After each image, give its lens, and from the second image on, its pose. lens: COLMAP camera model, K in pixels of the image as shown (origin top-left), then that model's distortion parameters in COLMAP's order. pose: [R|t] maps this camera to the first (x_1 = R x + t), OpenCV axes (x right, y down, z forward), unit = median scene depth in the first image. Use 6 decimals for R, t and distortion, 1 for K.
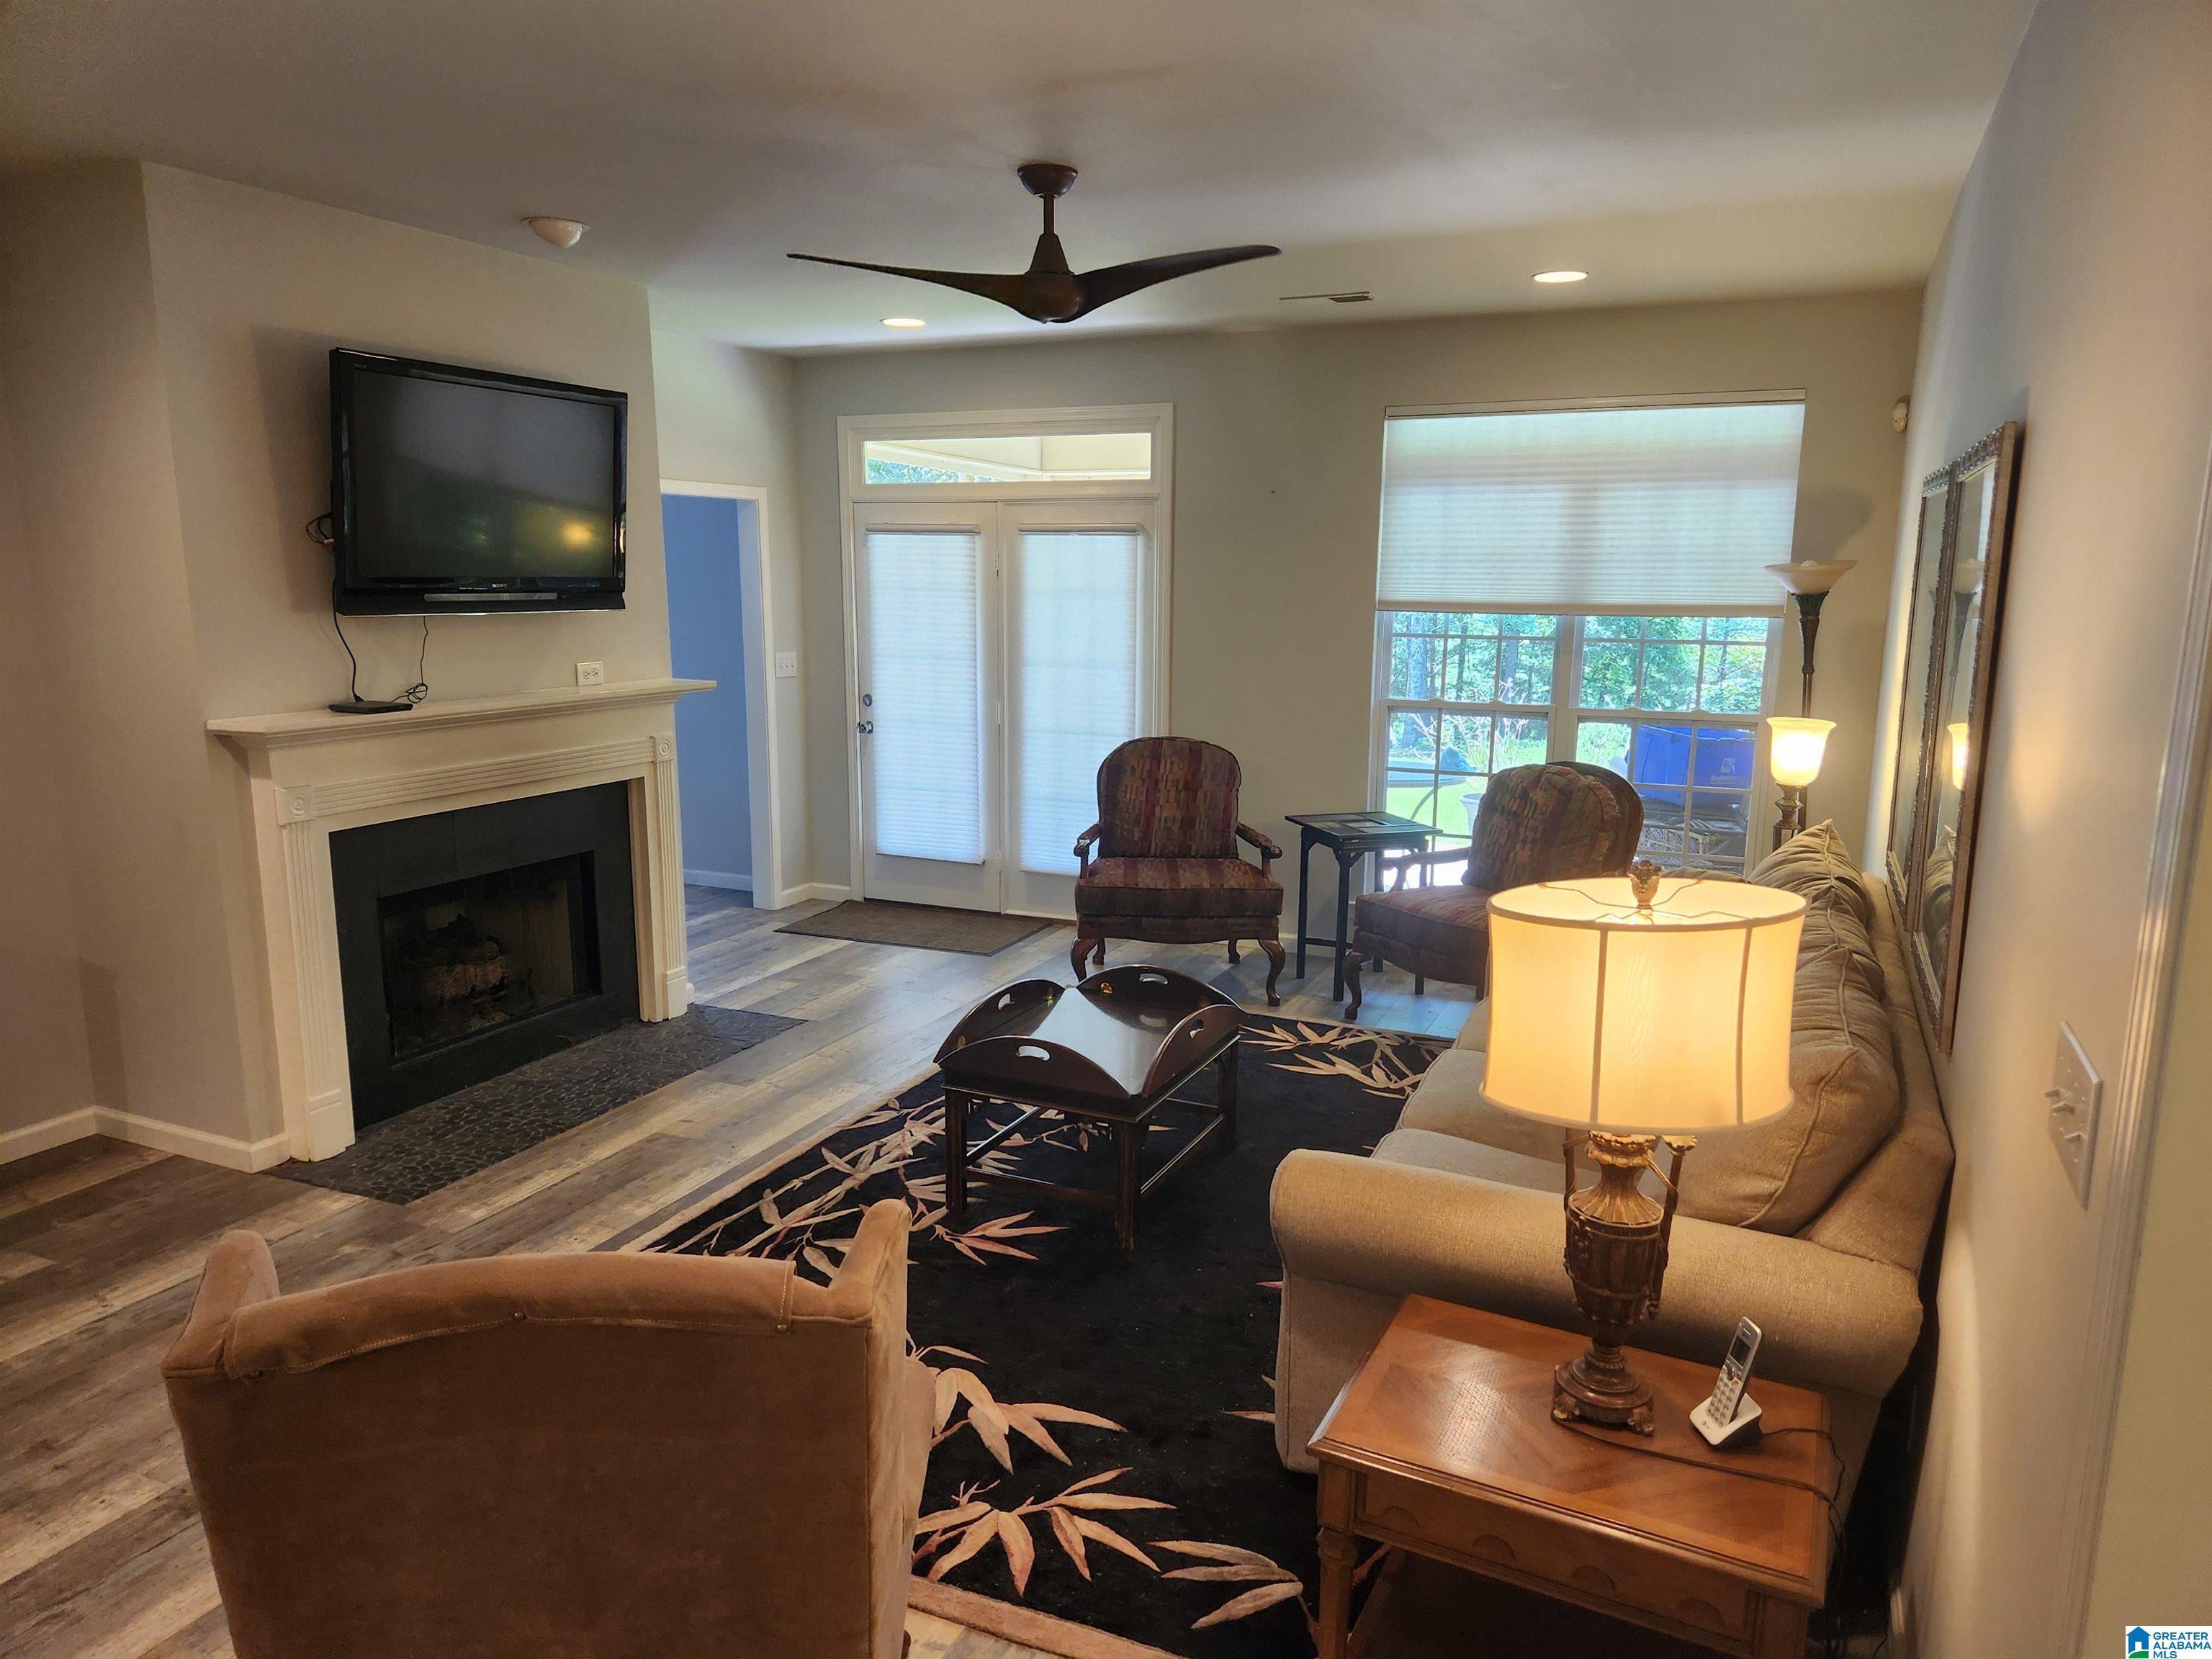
lens RADIAL K [[1481.1, 0, 1115.7], [0, 1481.1, 846.7], [0, 0, 1]] dist [0.080809, -0.083566]
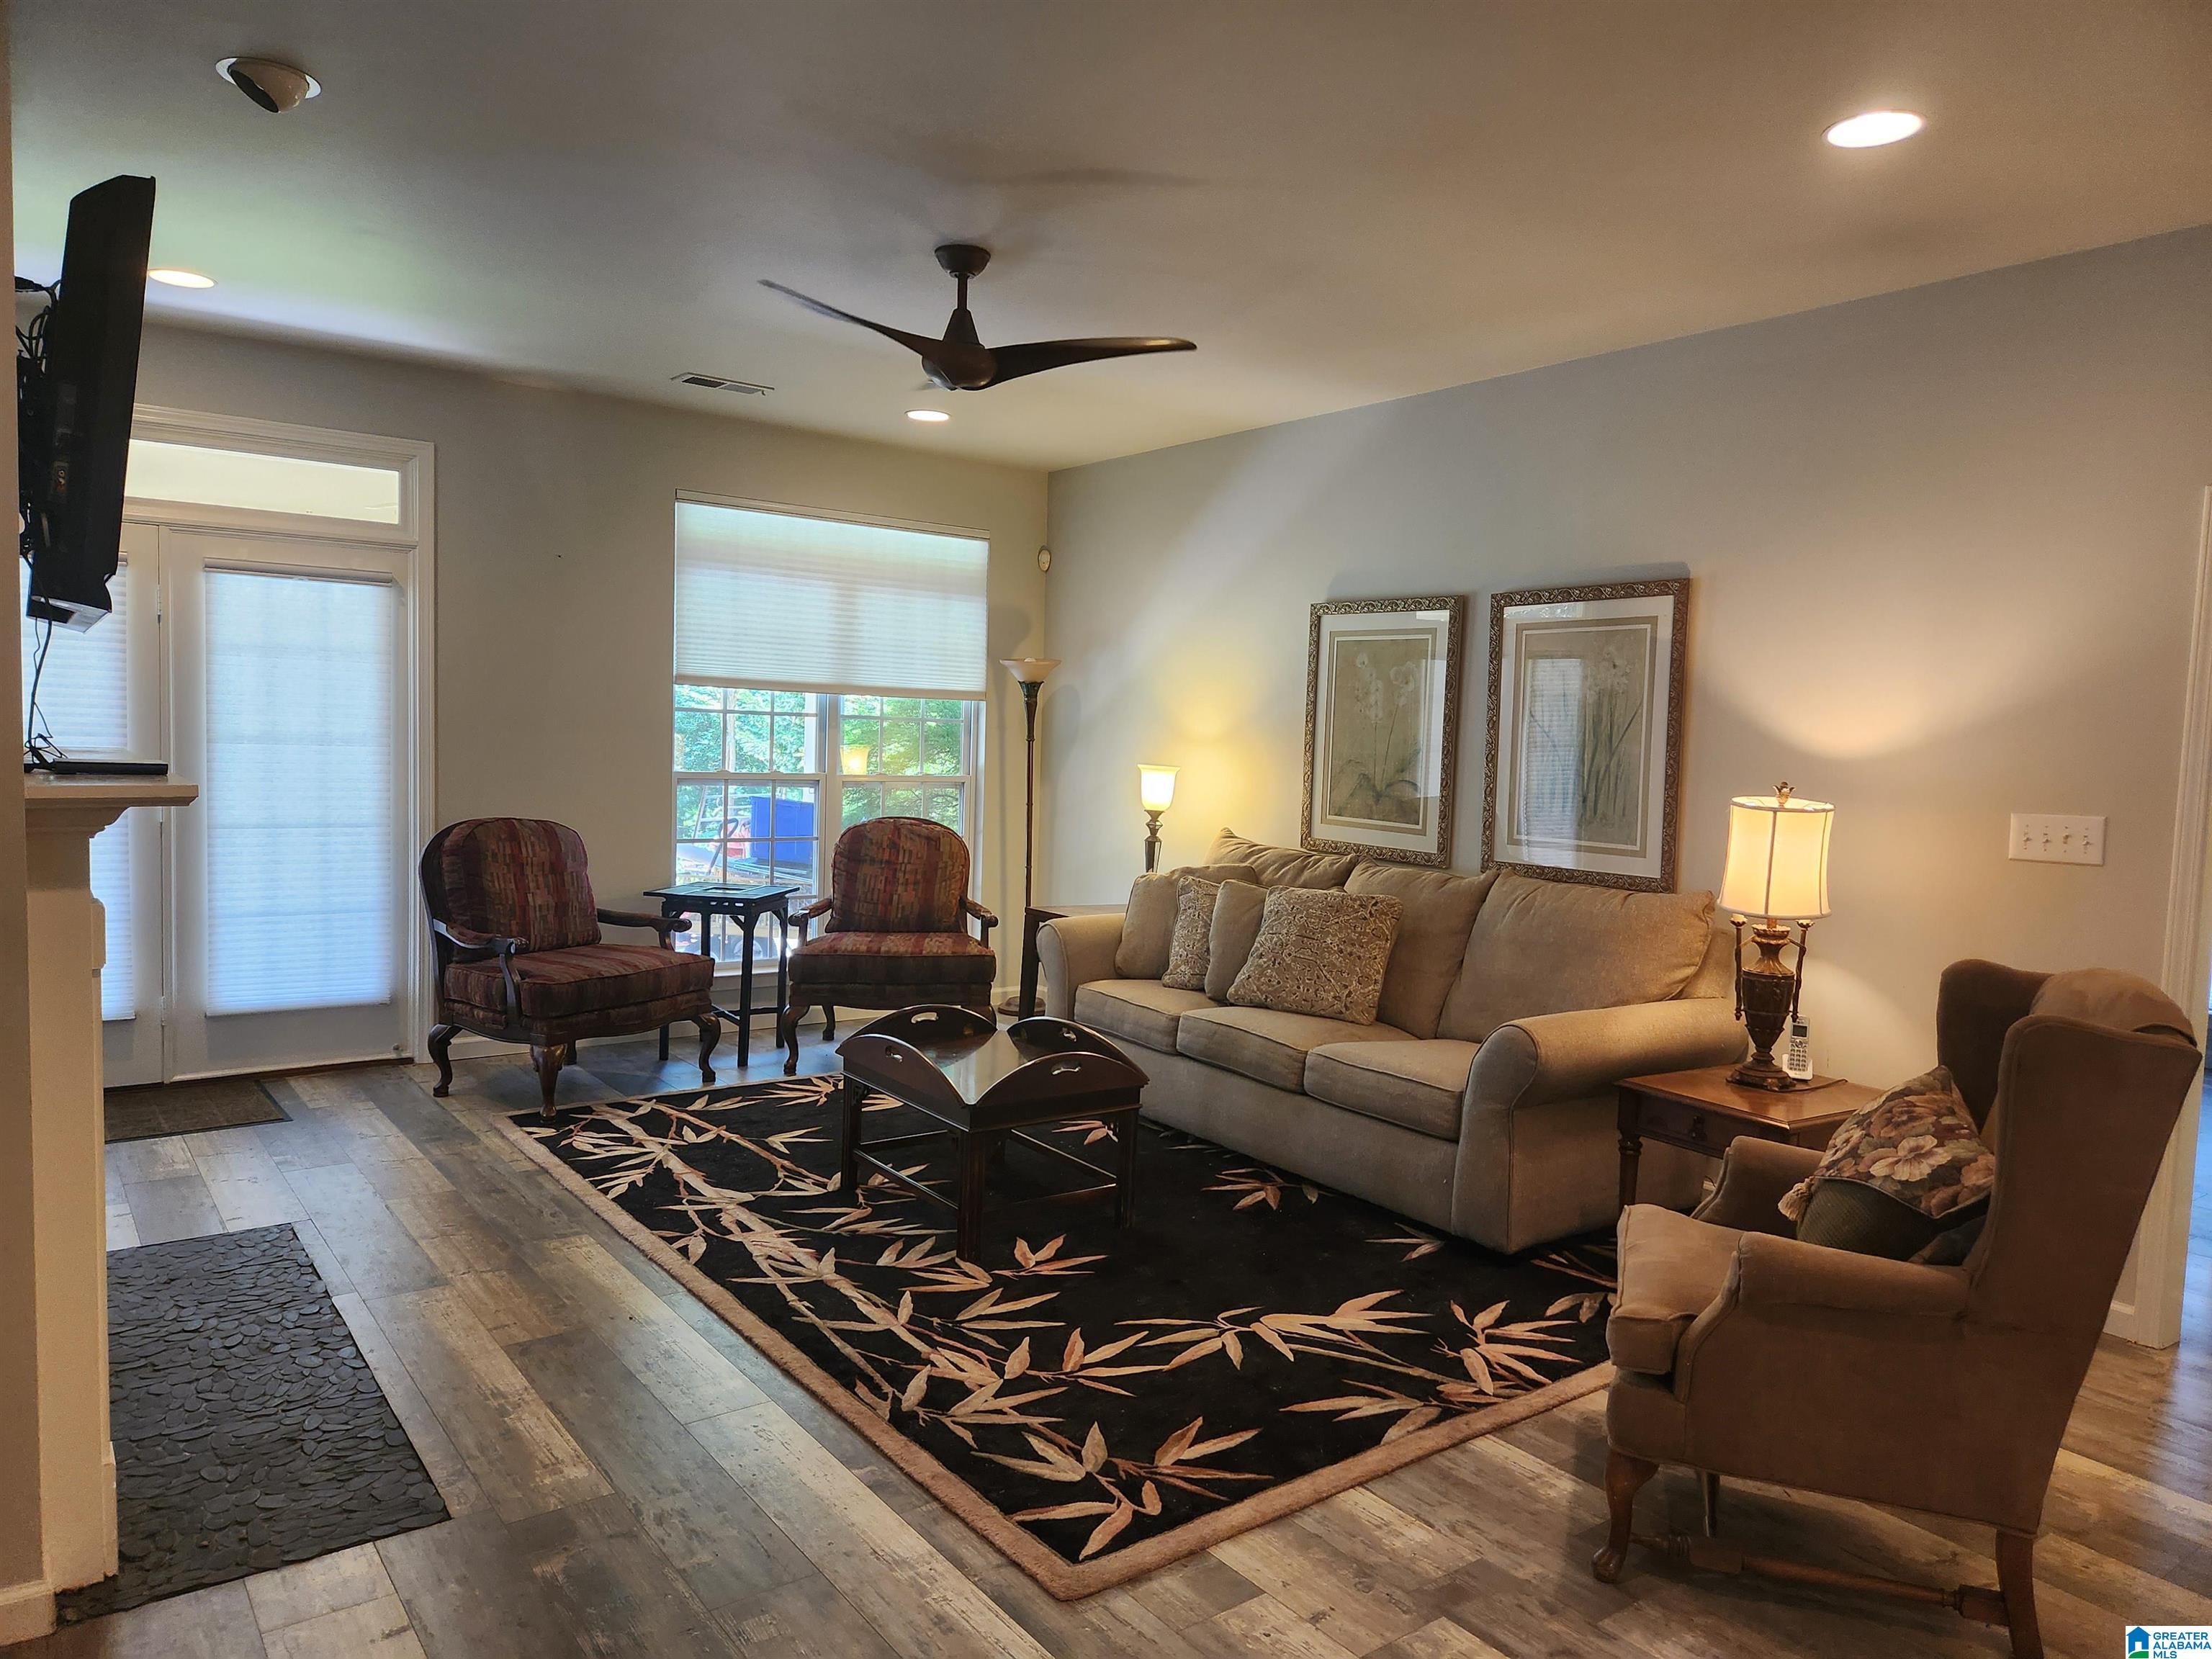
lens RADIAL K [[1478.4, 0, 1116.1], [0, 1478.4, 833.6], [0, 0, 1]] dist [0.080772, -0.078092]
pose [[0.489666, -0.053274, 0.870281, -0.806911], [0.132696, 0.991058, -0.013995, -0.005921], [-0.861754, 0.122336, 0.492356, 0.364604]]
